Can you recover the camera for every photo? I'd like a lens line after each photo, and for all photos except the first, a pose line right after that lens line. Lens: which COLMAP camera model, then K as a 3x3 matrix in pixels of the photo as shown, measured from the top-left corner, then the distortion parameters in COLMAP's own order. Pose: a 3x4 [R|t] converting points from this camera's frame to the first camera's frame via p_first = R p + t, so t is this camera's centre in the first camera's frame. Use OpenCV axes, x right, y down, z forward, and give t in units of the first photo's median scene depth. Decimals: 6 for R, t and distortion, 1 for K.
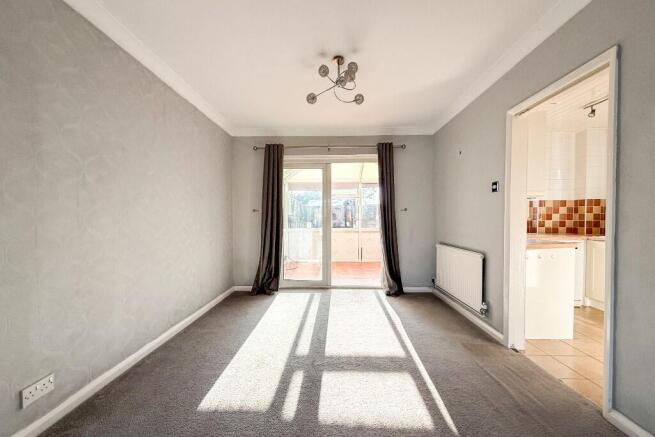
lens RADIAL K [[260.7, 0, 326.1], [0, 260.7, 223.7], [0, 0, 1]] dist [-0.002938, -0.001021]
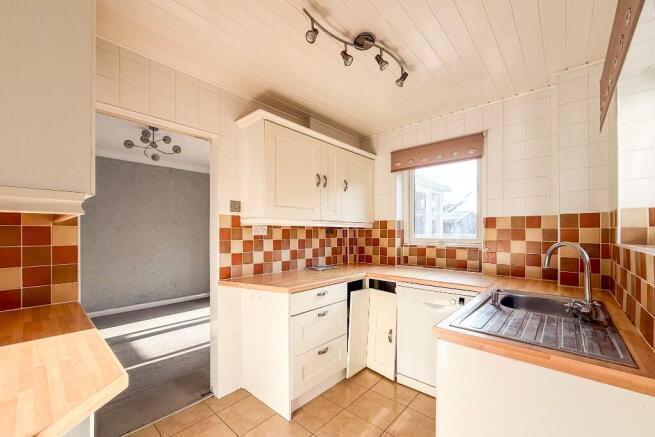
lens RADIAL K [[260.7, 0, 330.4], [0, 260.7, 226.6], [0, 0, 1]] dist [-0.002938, -0.001021]
pose [[0.764293, -0.008900, -0.644808, 0.938156], [-0.013232, 0.999478, -0.029480, -0.047194], [0.644733, 0.031064, 0.763776, 0.326851]]
